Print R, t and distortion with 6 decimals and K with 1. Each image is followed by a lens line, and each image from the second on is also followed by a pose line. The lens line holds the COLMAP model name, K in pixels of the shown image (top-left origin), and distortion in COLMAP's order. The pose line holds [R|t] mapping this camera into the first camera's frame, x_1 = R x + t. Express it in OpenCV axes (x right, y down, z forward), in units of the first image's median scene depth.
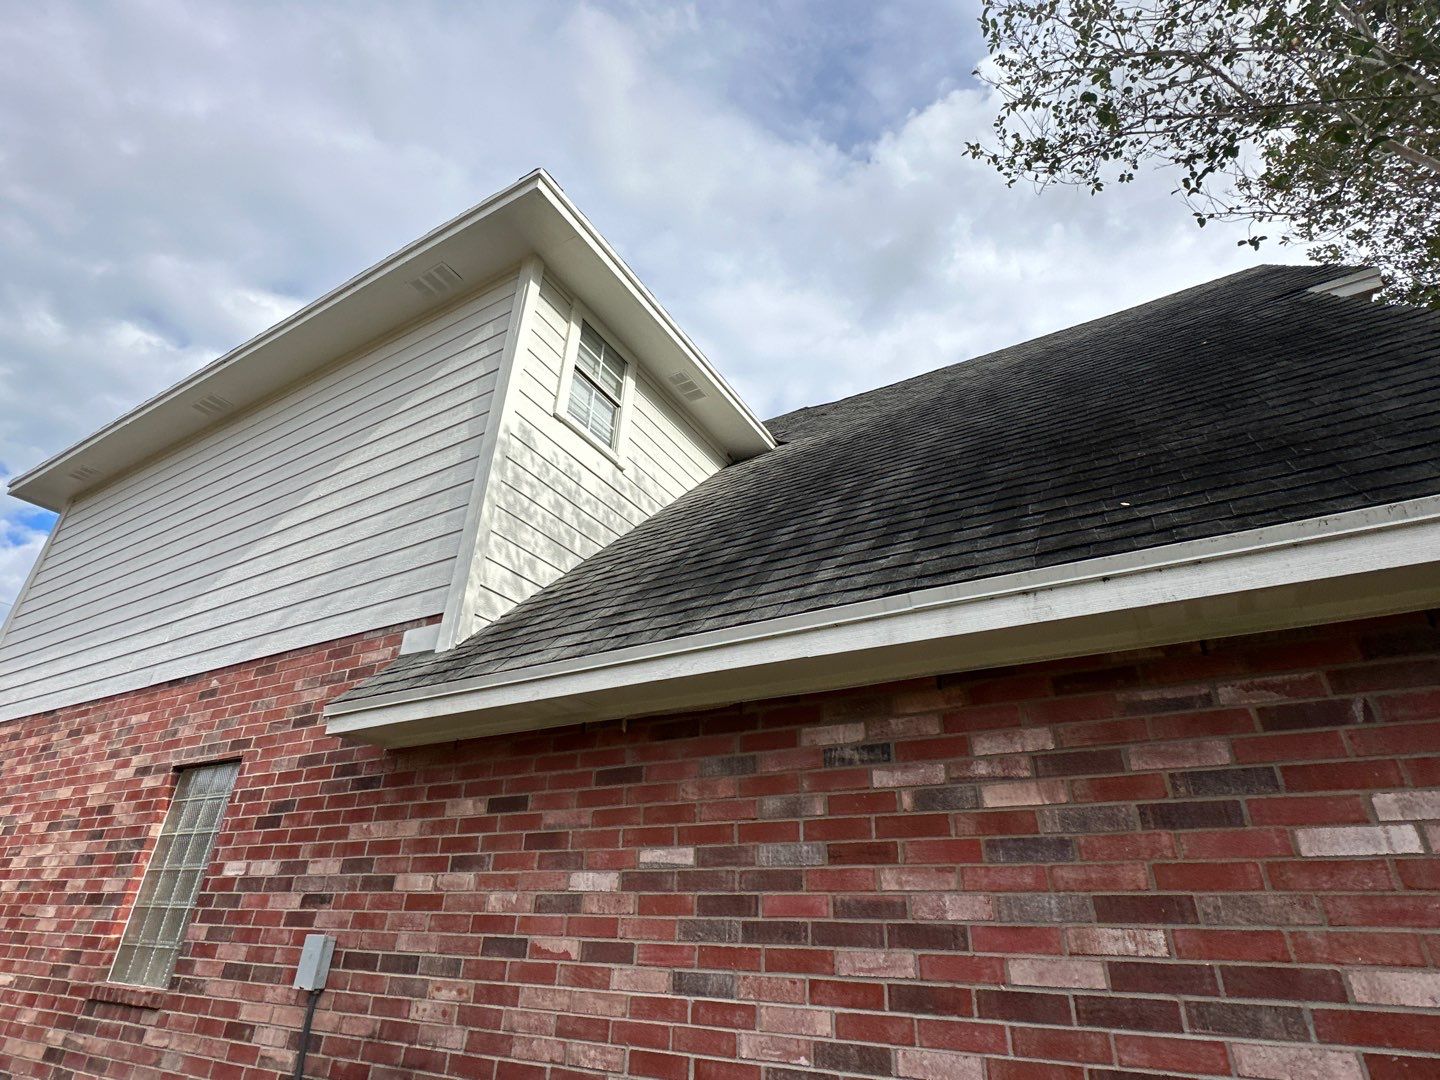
lens RADIAL K [[737.7, 0, 720.0], [0, 737.7, 540.0], [0, 0, 1]] dist [0.000426, 0.000736]
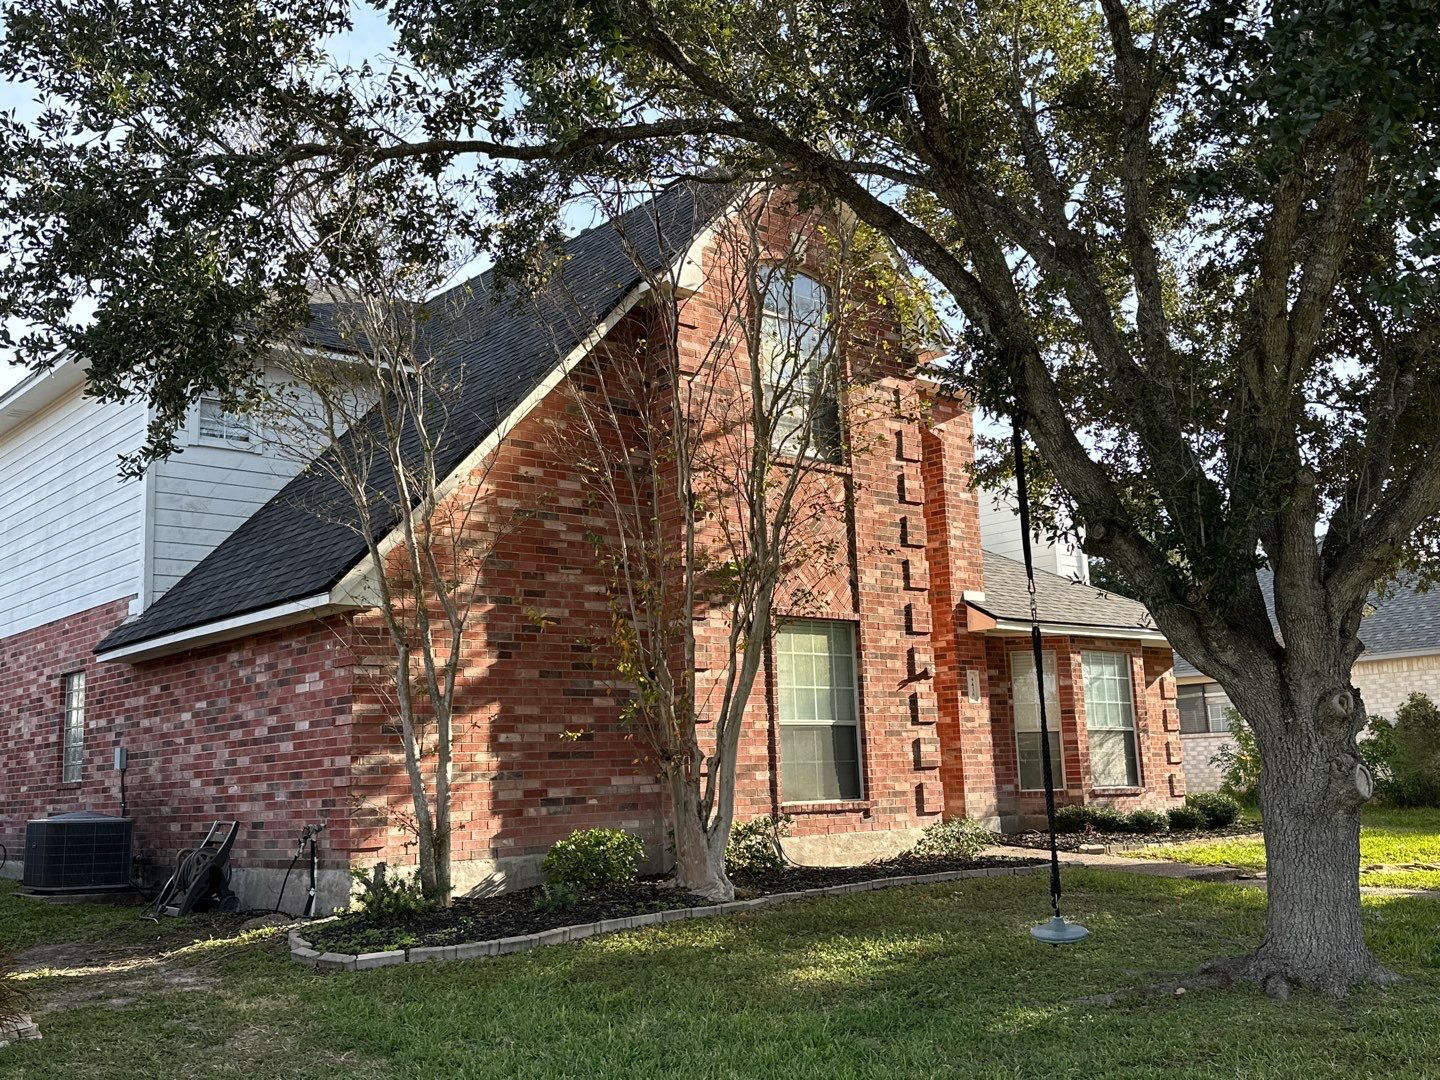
lens RADIAL K [[1431.4, 0, 713.3], [0, 1431.4, 553.7], [0, 0, 1]] dist [0.197826, -0.392096]
pose [[0.946286, -0.112955, -0.302958, 2.915101], [0.205444, 0.933582, 0.293627, -1.068296], [0.249670, -0.340096, 0.906642, -2.682472]]
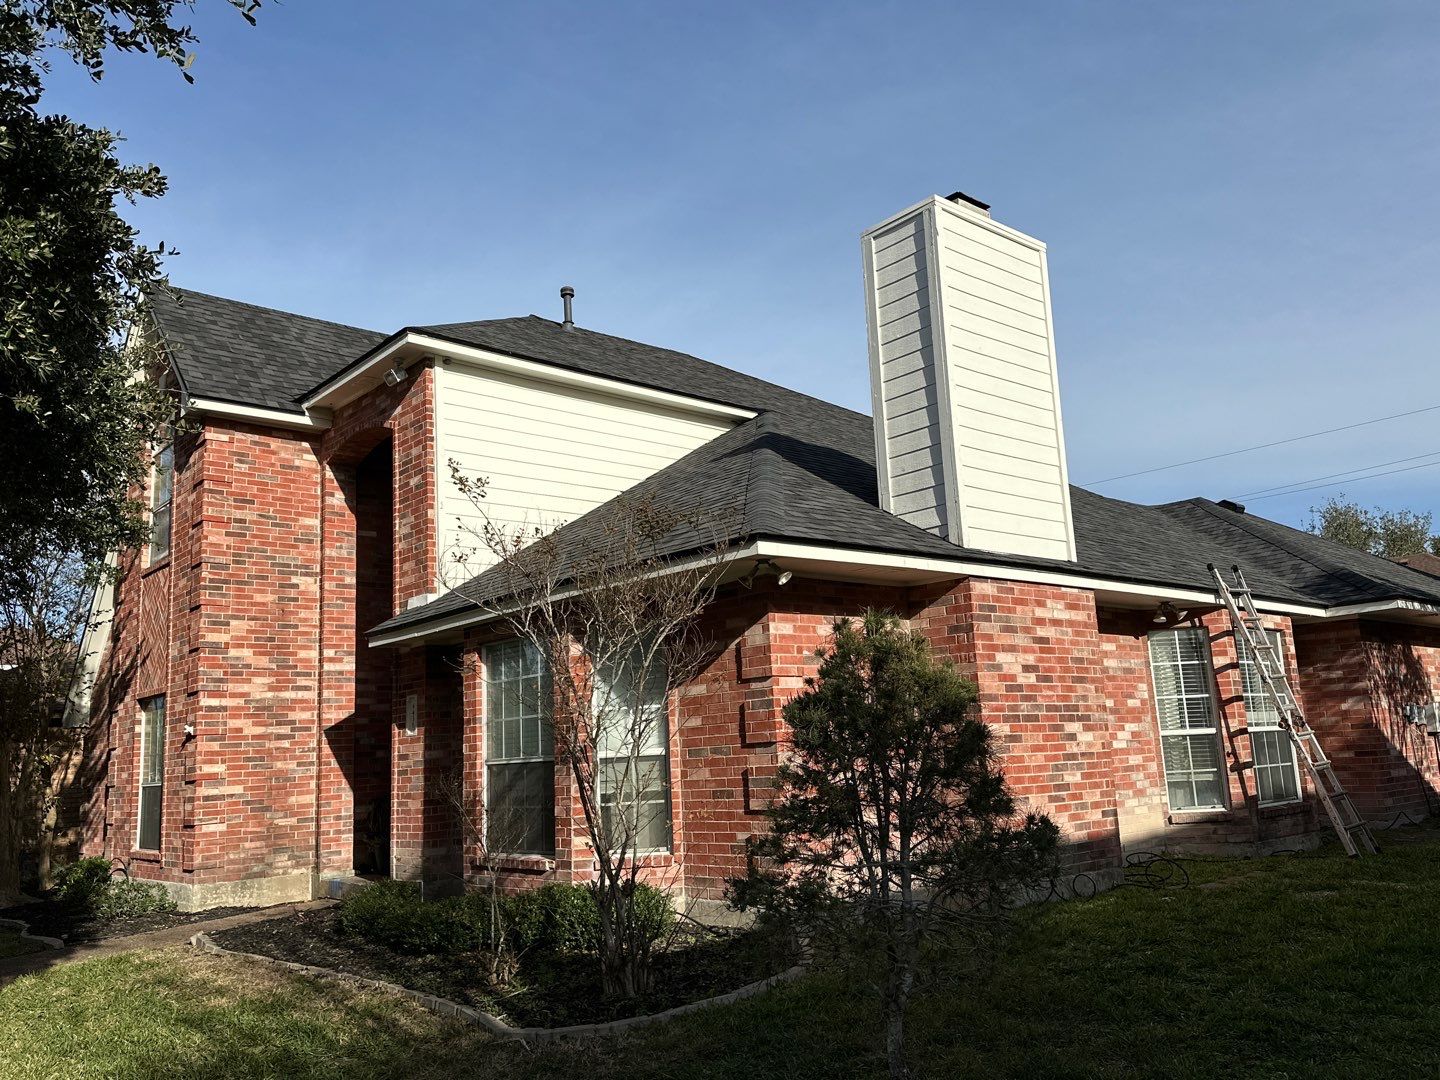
lens RADIAL K [[1134.1, 0, 715.1], [0, 1134.1, 542.8], [0, 0, 1]] dist [0.181928, -0.381404]
pose [[-0.324749, -0.187912, -0.926945, 5.511450], [0.480150, 0.811623, -0.332752, 2.849069], [0.814858, -0.553133, -0.173348, 4.872894]]
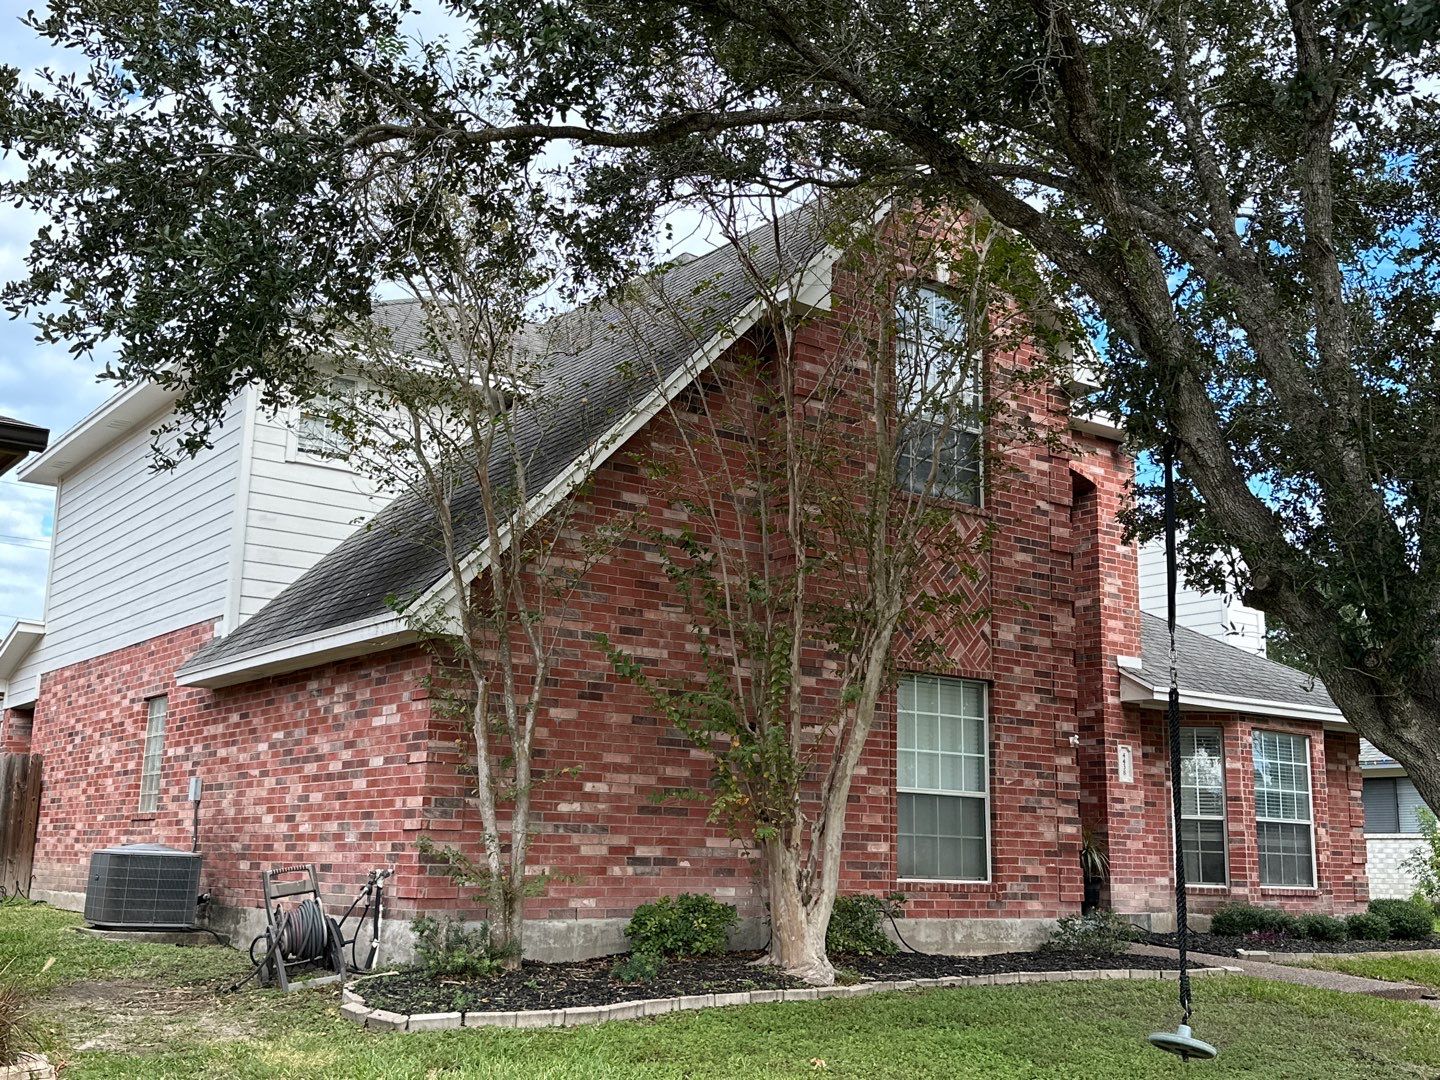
lens RADIAL K [[1537.1, 0, 720.0], [0, 1537.1, 540.0], [0, 0, 1]] dist [0.189842, -0.417039]
pose [[0.920031, -0.089301, -0.381535, 2.955859], [0.189503, 0.953649, 0.233757, -0.986512], [0.342975, -0.287365, 0.894309, -2.589067]]
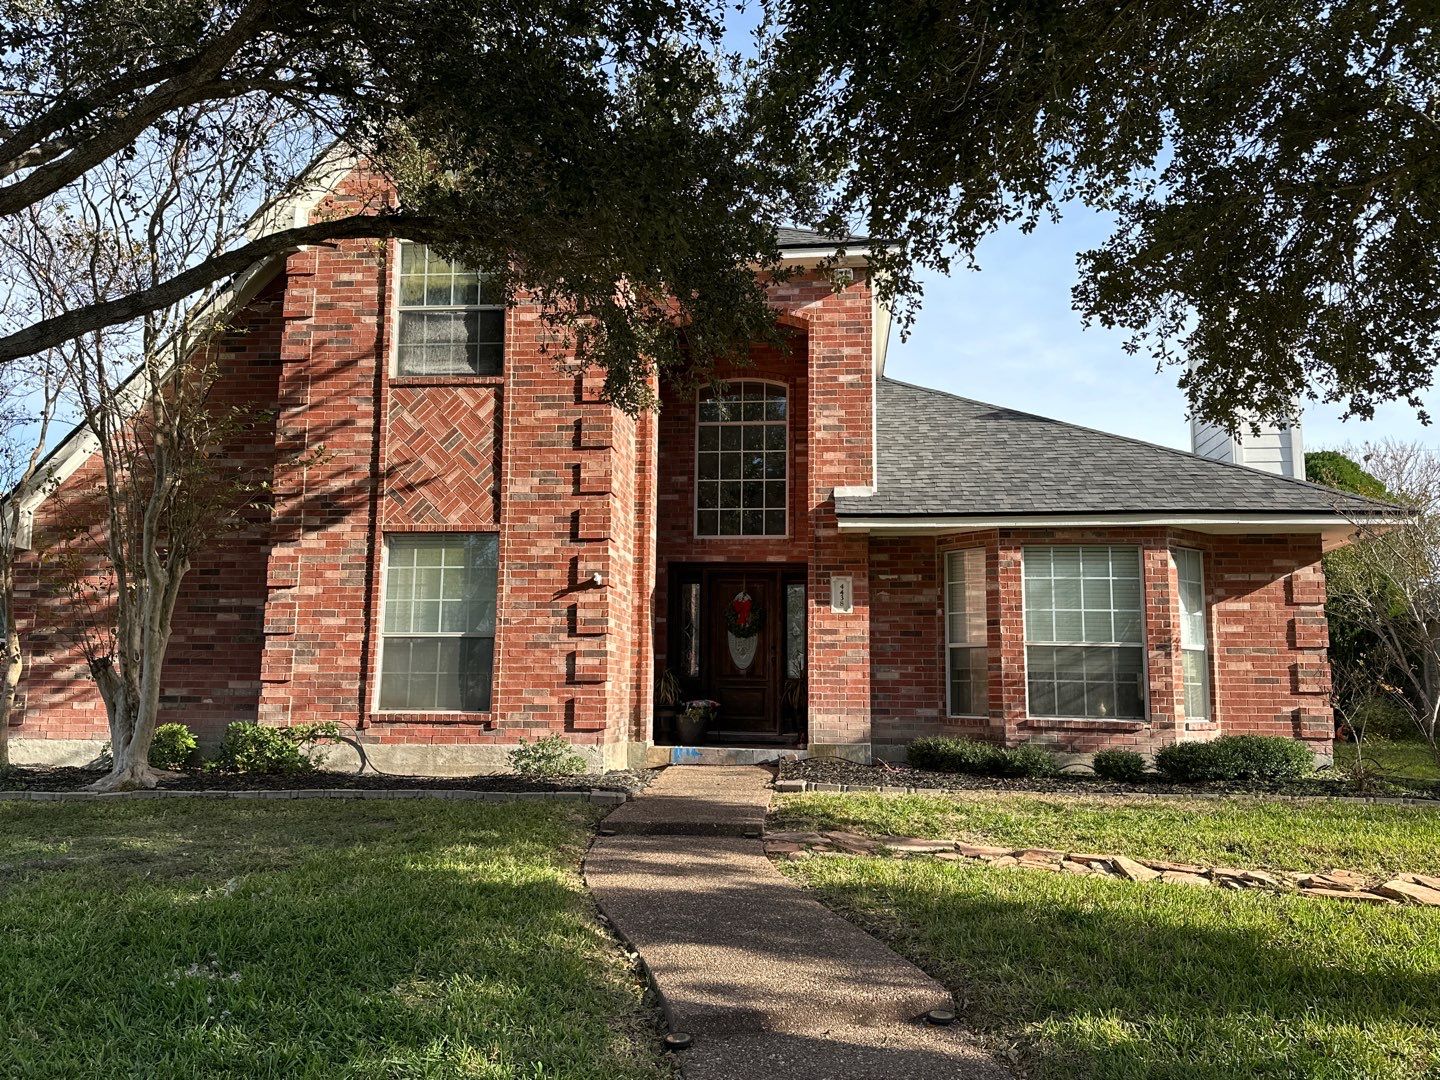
lens RADIAL K [[1110.8, 0, 718.8], [0, 1110.8, 544.4], [0, 0, 1]] dist [0.169976, -0.323843]
pose [[0.405033, -0.151497, -0.901664, 5.647712], [0.429868, 0.901935, 0.041557, 0.957686], [0.806946, -0.404428, 0.430437, 0.894682]]
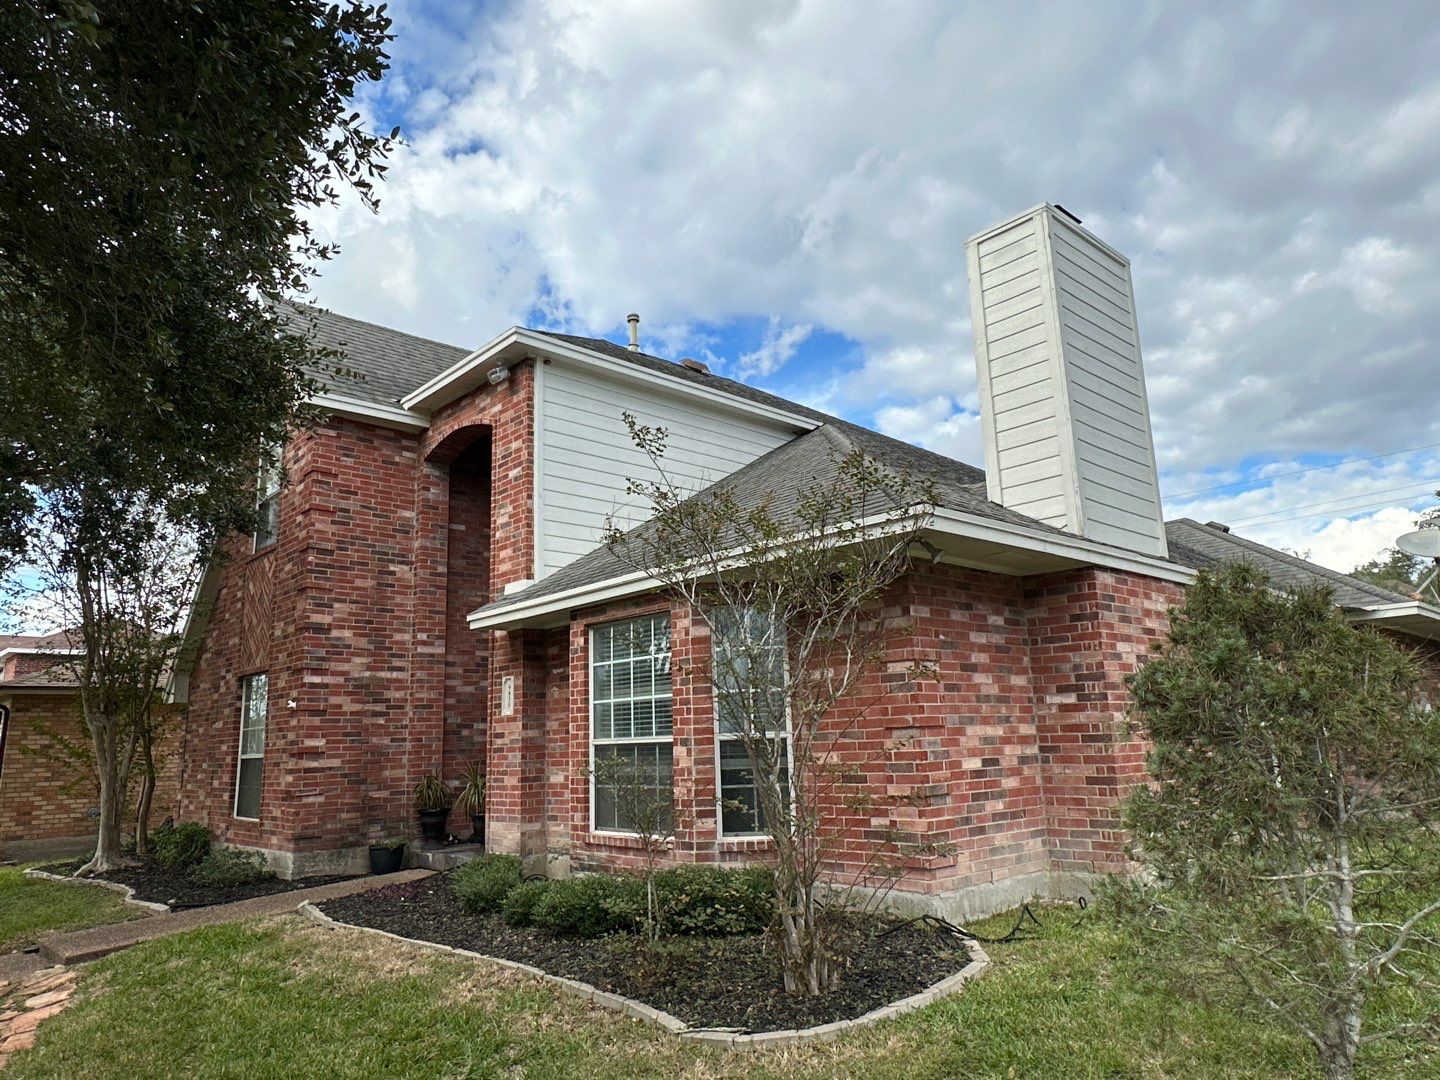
lens RADIAL K [[950.1, 0, 714.6], [0, 950.1, 538.6], [0, 0, 1]] dist [0.004352, 0.000108]
pose [[-0.299206, -0.222925, -0.927782, 5.141243], [0.469005, 0.812406, -0.346455, 2.583295], [0.830969, -0.538796, -0.138524, 4.397402]]
